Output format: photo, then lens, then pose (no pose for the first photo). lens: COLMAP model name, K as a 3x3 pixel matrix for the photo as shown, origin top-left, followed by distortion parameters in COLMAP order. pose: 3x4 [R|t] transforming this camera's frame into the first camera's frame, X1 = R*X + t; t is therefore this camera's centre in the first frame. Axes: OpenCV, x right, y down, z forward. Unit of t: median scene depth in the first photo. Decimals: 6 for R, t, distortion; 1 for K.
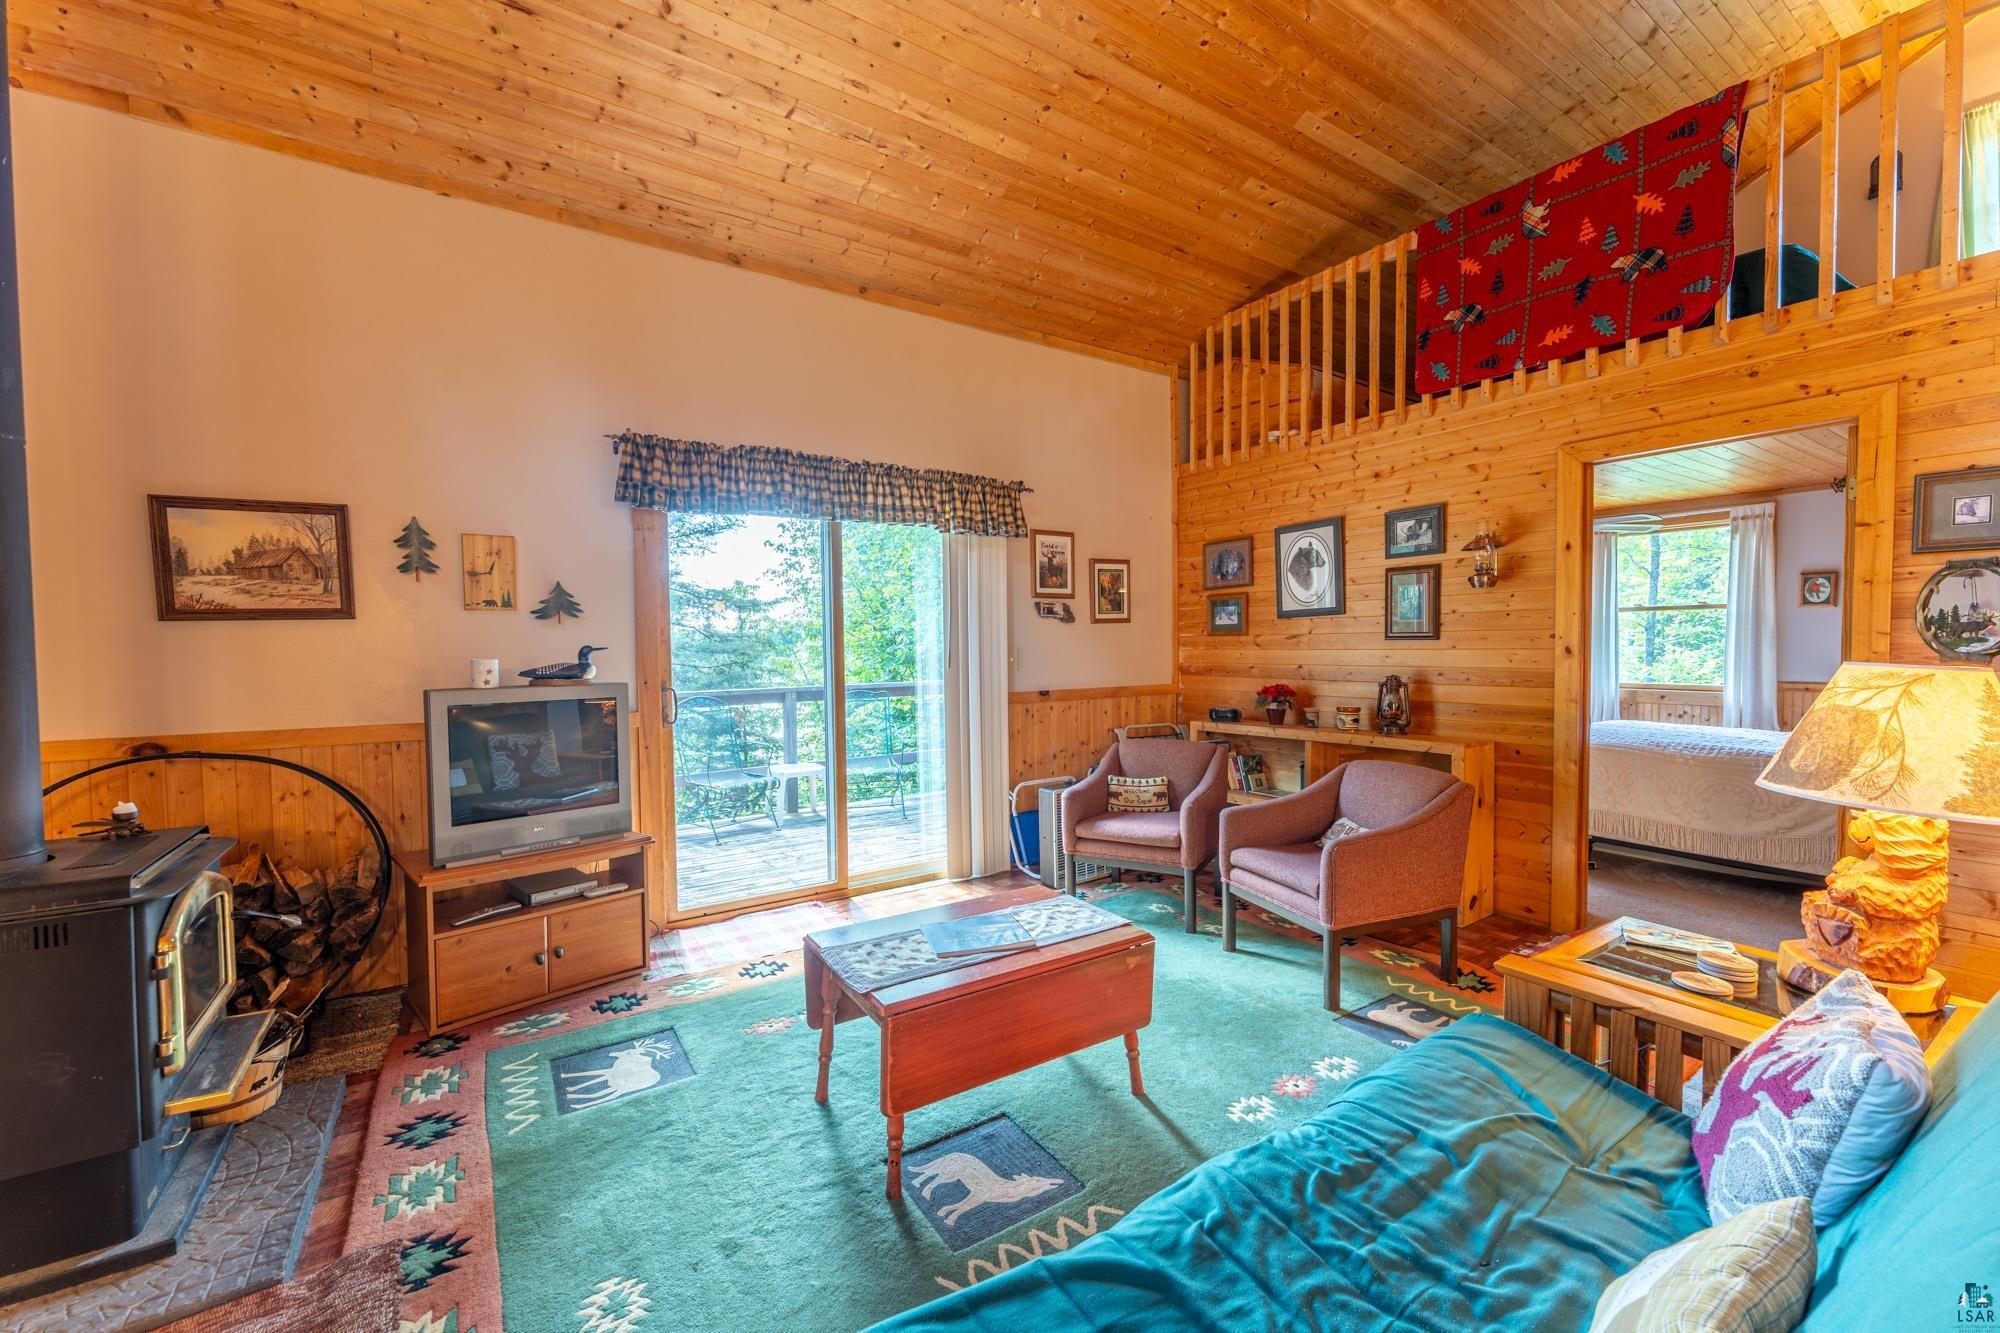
lens RADIAL K [[793.9, 0, 991.2], [0, 793.9, 671.2], [0, 0, 1]] dist [0.002045, -0.000917]
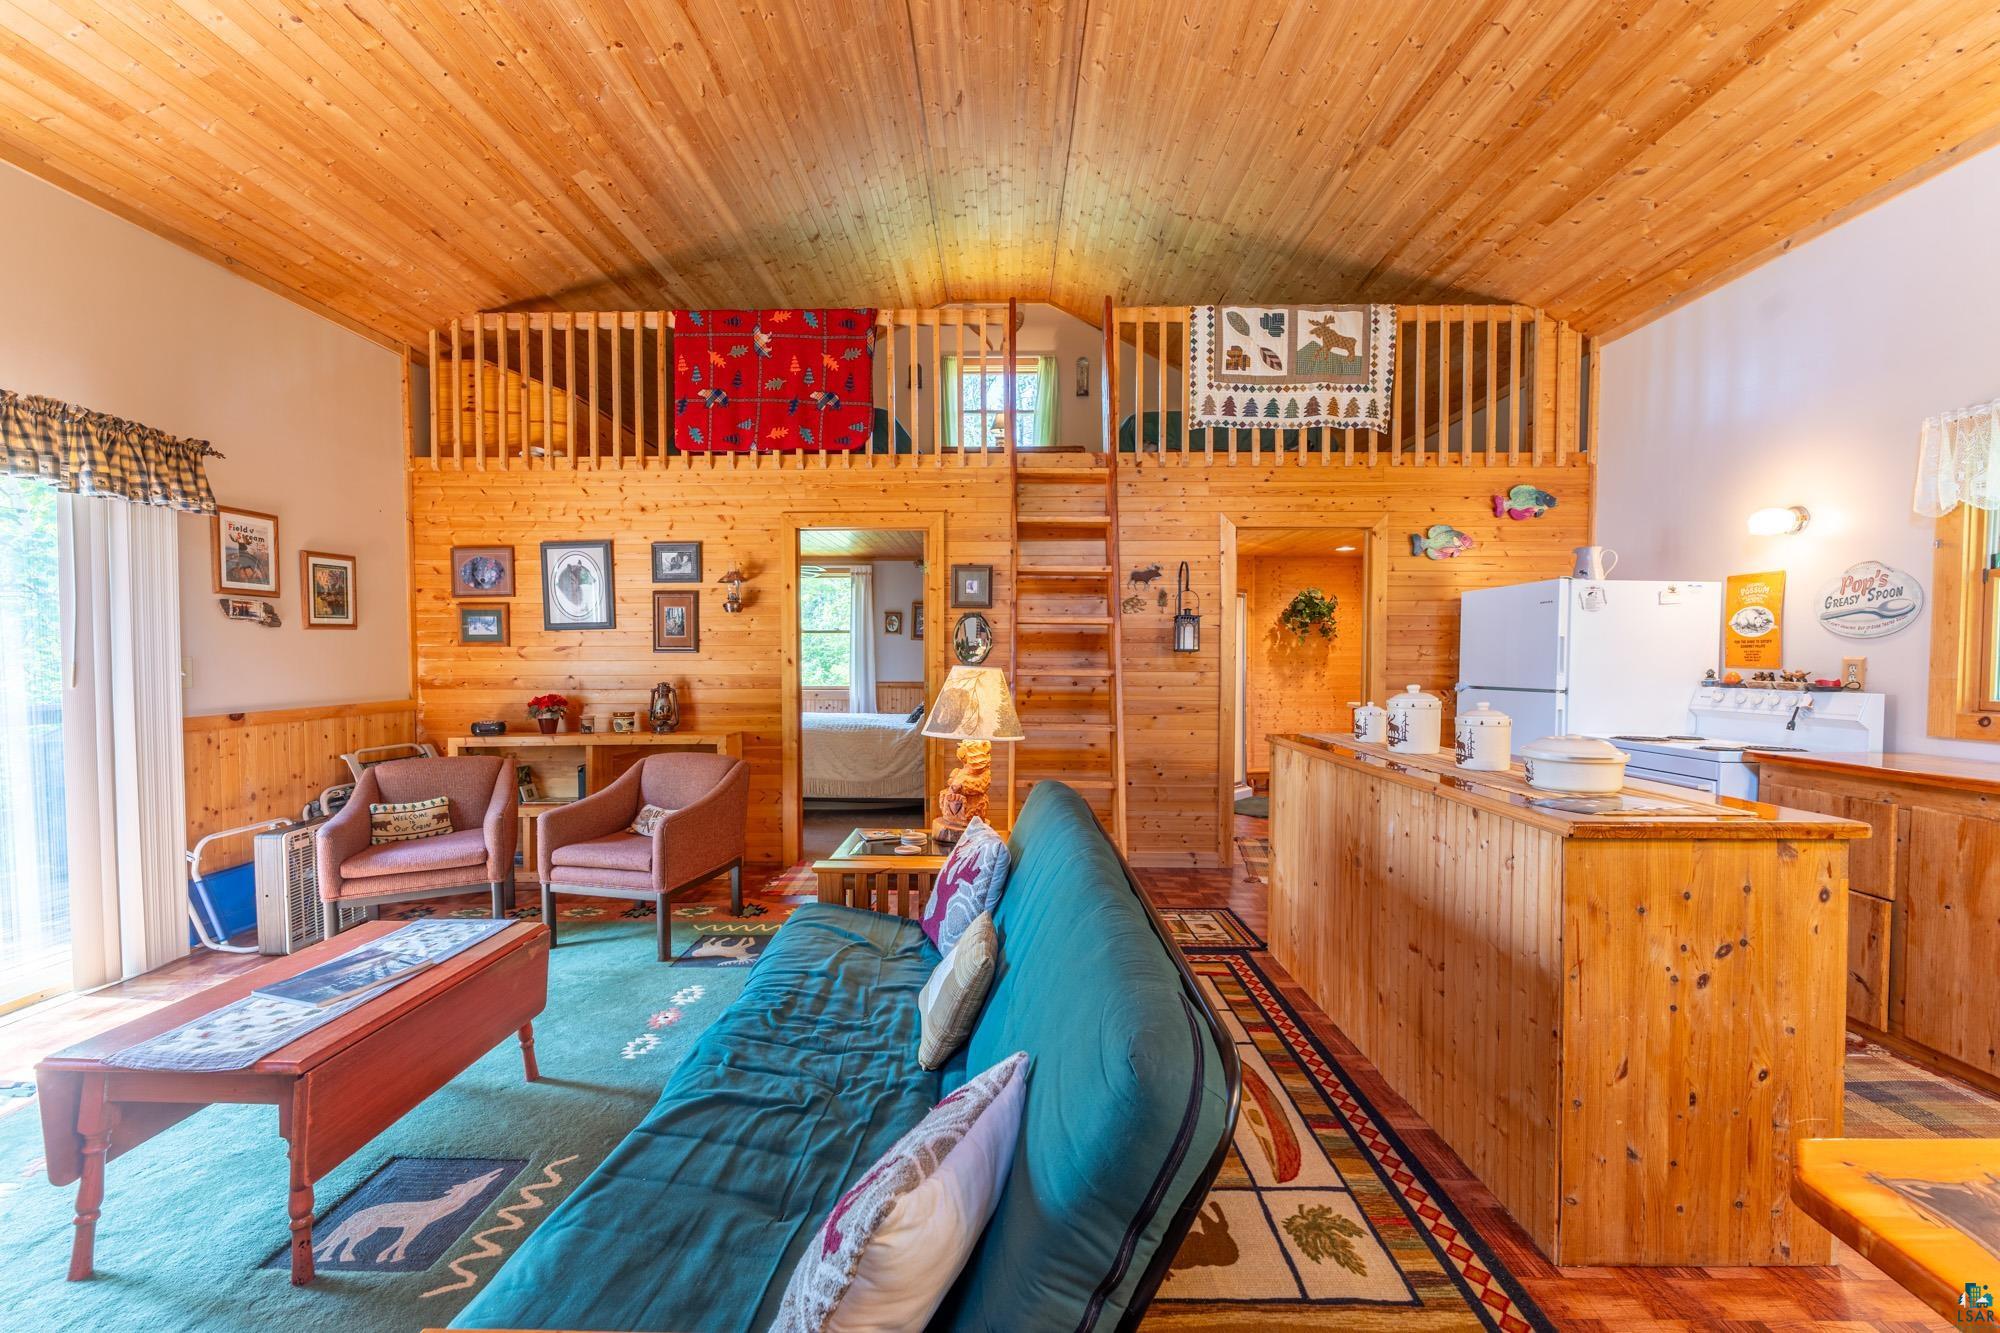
lens RADIAL K [[793.9, 0, 992.9], [0, 793.9, 668.9], [0, 0, 1]] dist [0.002045, -0.000917]
pose [[0.560562, -0.007663, 0.828077, -0.210803], [0.024076, 0.999685, -0.007048, 0.005616], [-0.827763, 0.023888, 0.560570, -0.067619]]
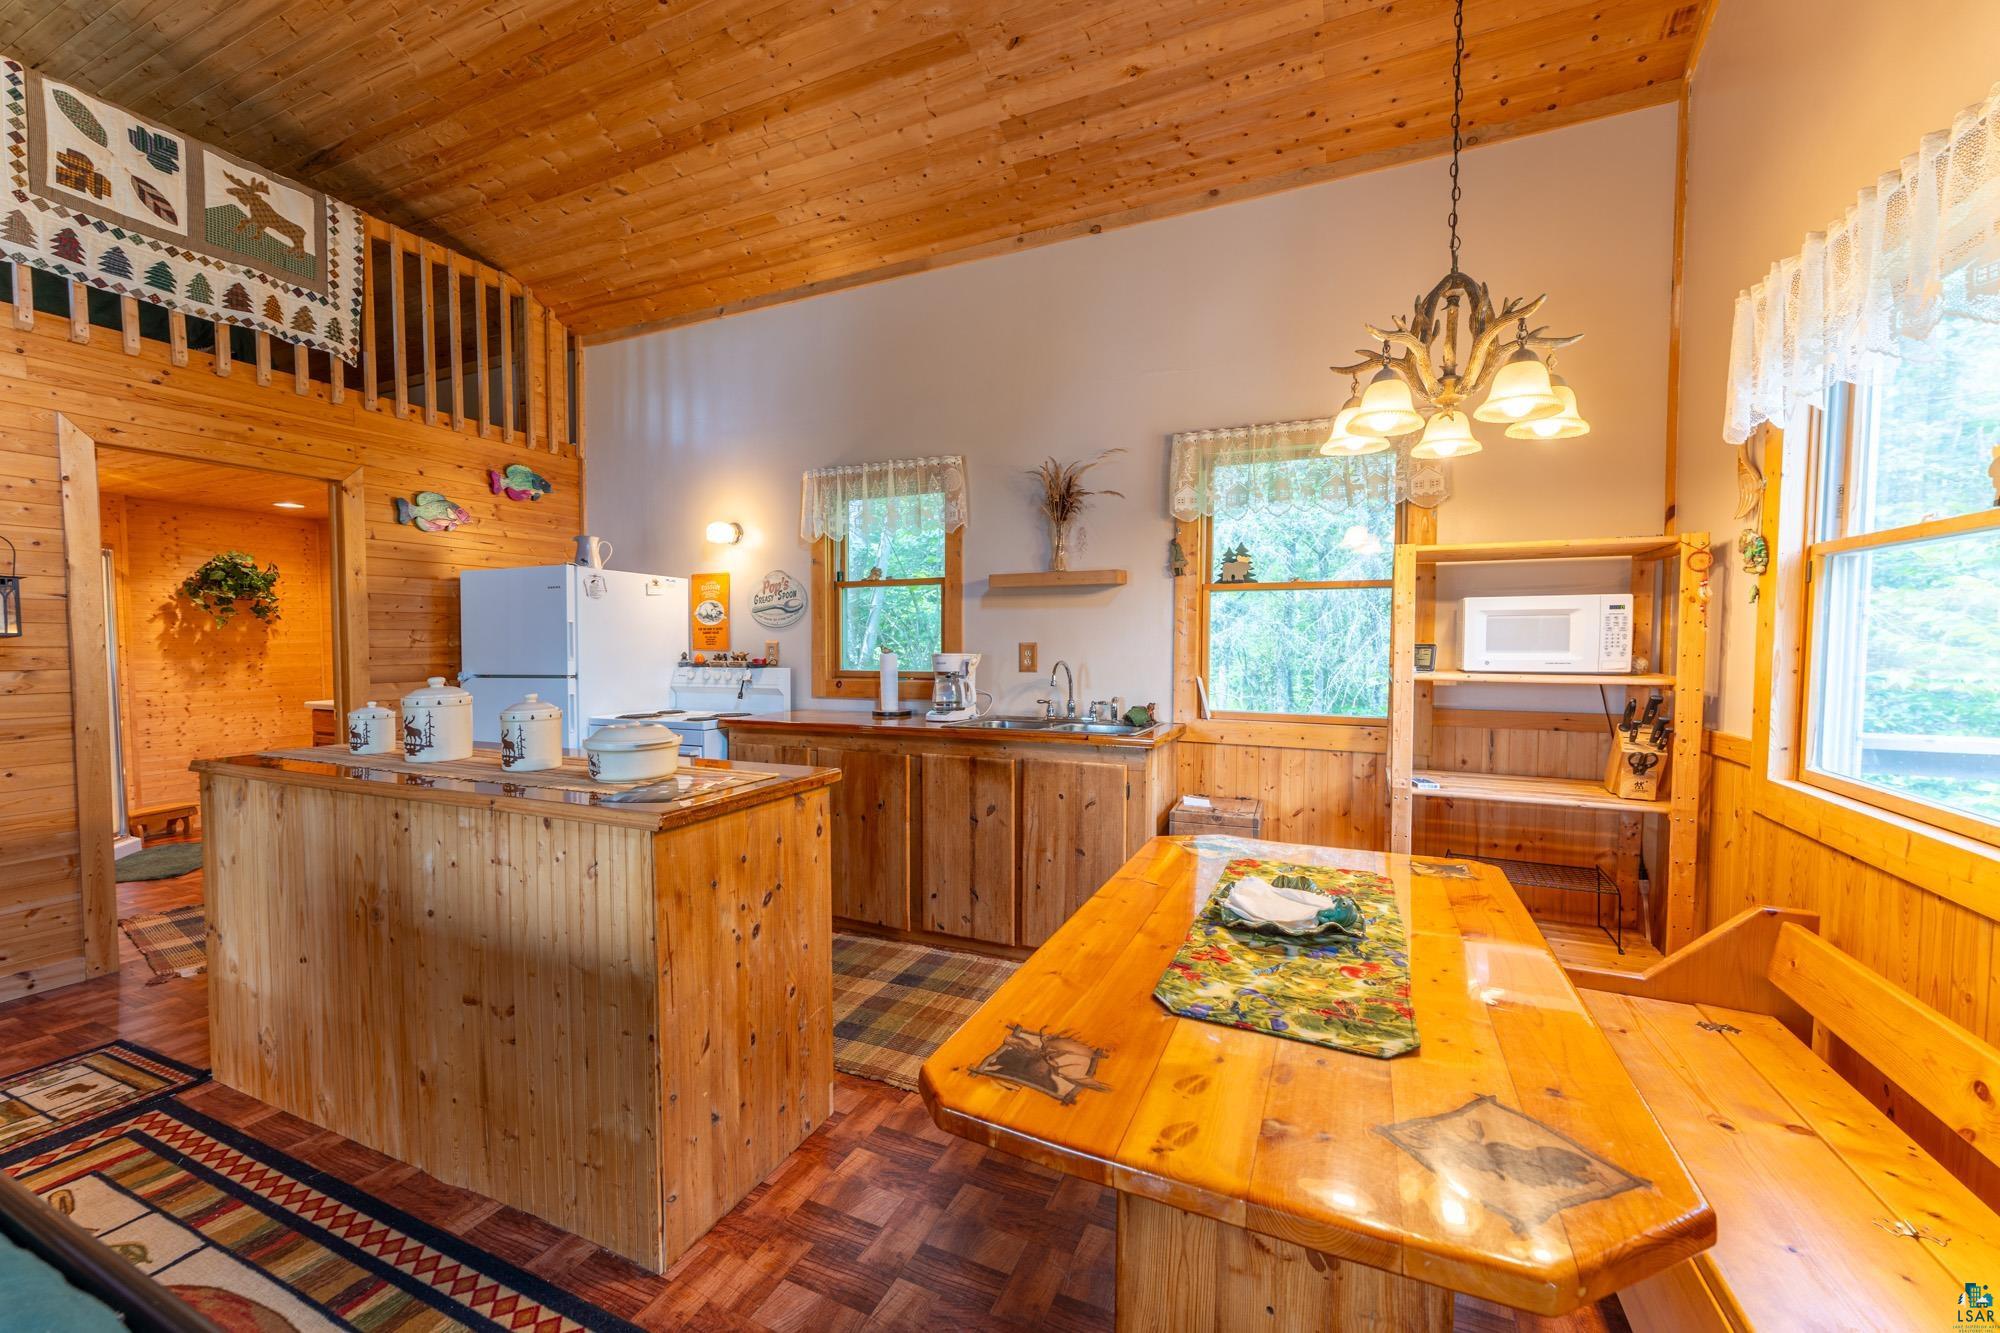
lens RADIAL K [[793.9, 0, 997.2], [0, 793.9, 671.4], [0, 0, 1]] dist [0.002045, -0.000917]
pose [[-0.532495, -0.025788, 0.846040, -0.122069], [0.036118, 0.997933, 0.053150, 0.003231], [-0.845662, 0.058859, -0.530463, -0.017805]]
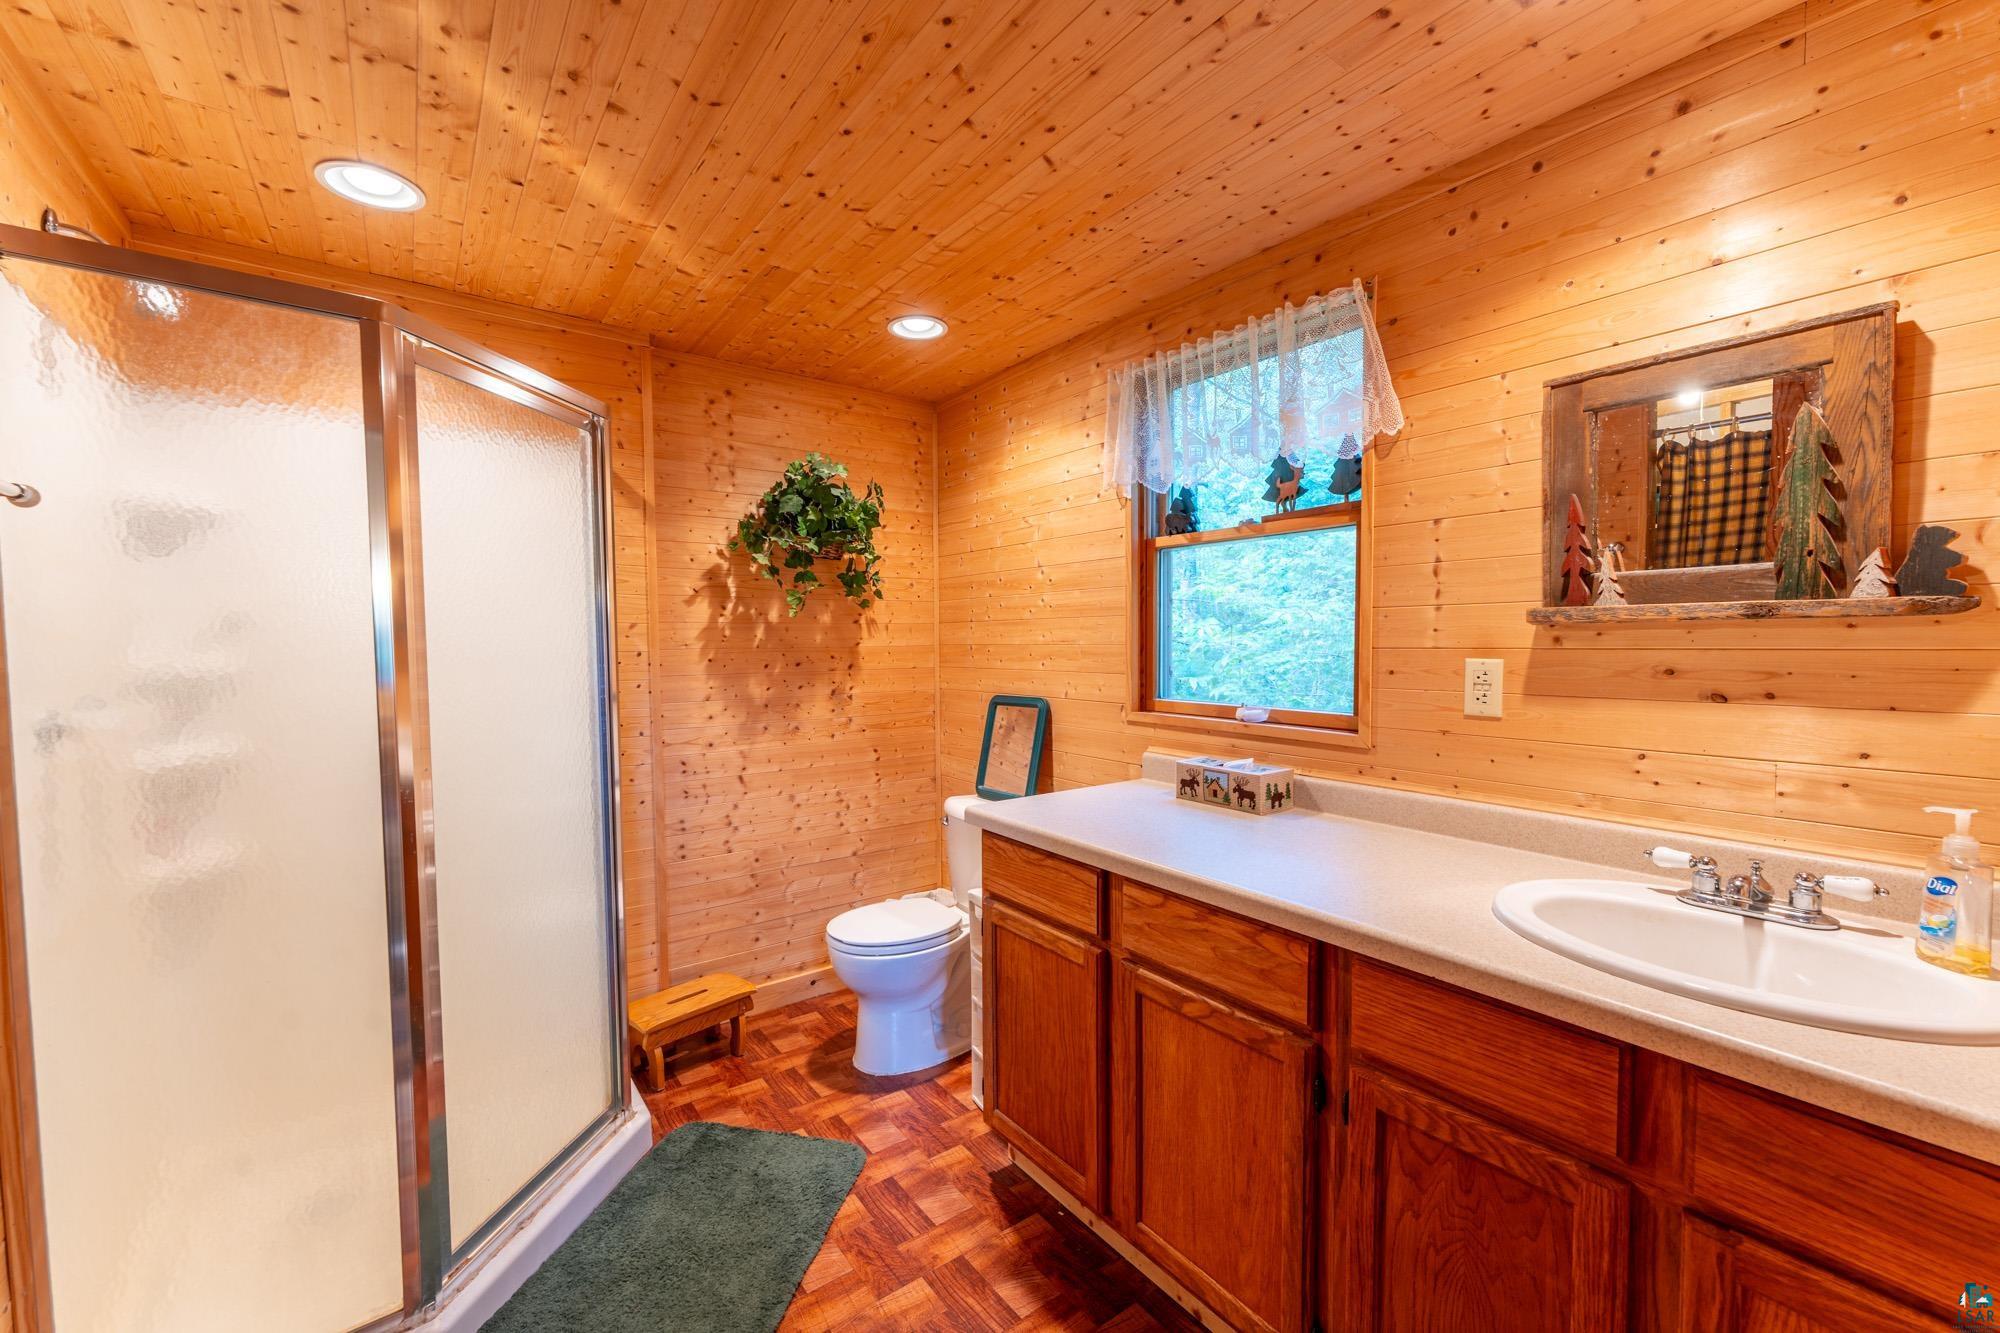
lens RADIAL K [[793.9, 0, 993.3], [0, 793.9, 672.1], [0, 0, 1]] dist [0.002045, -0.000917]
pose [[-0.051775, -0.030096, 0.998205, 1.196772], [0.043090, 0.998548, 0.032341, -0.015473], [-0.997729, 0.044687, -0.050403, 0.278857]]
